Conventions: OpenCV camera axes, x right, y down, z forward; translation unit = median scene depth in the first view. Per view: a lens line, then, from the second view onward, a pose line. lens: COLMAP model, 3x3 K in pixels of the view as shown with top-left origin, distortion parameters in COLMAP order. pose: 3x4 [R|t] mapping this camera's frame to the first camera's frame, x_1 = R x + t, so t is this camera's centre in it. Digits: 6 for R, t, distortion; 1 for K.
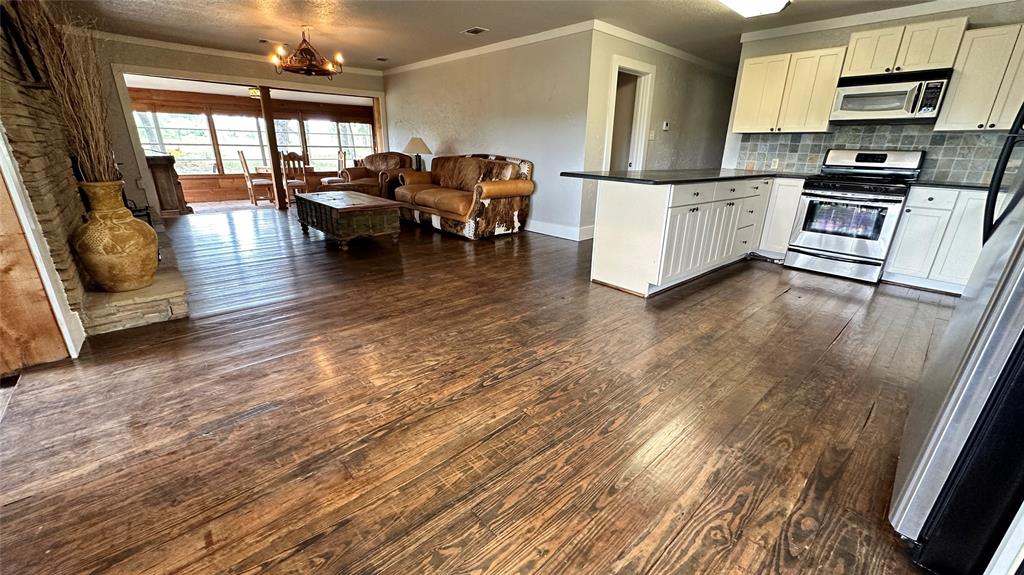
lens RADIAL K [[408.6, 0, 512.9], [0, 408.6, 286.6], [0, 0, 1]] dist [-0.002250, 0.000349]
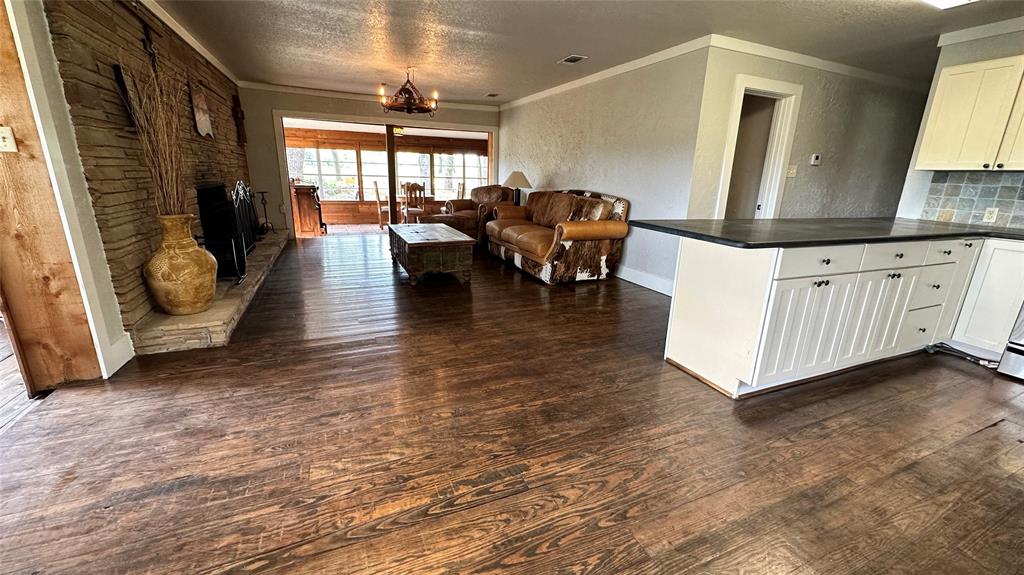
lens RADIAL K [[408.6, 0, 512.9], [0, 408.6, 286.6], [0, 0, 1]] dist [-0.002250, 0.000349]
pose [[0.947411, 0.093100, -0.306177, 0.114468], [-0.113479, 0.992311, -0.049408, -0.063335], [0.299223, 0.081555, 0.950692, 0.137136]]
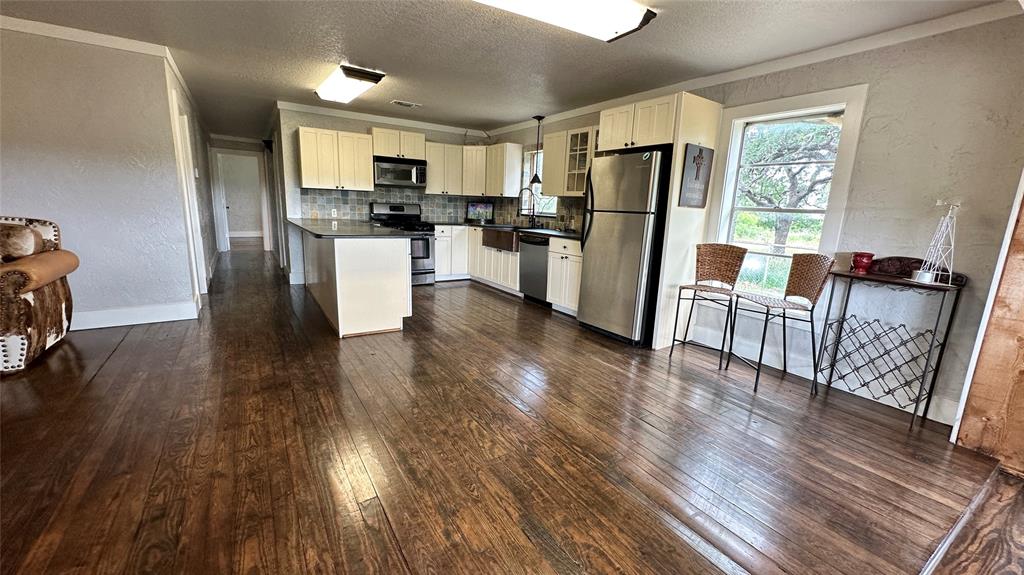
lens RADIAL K [[408.6, 0, 512.9], [0, 408.6, 286.6], [0, 0, 1]] dist [-0.002250, 0.000349]
pose [[0.165900, -0.206243, 0.964334, -0.535342], [0.284676, 0.946270, 0.153405, -0.131668], [-0.944159, 0.249073, 0.215699, 0.288660]]
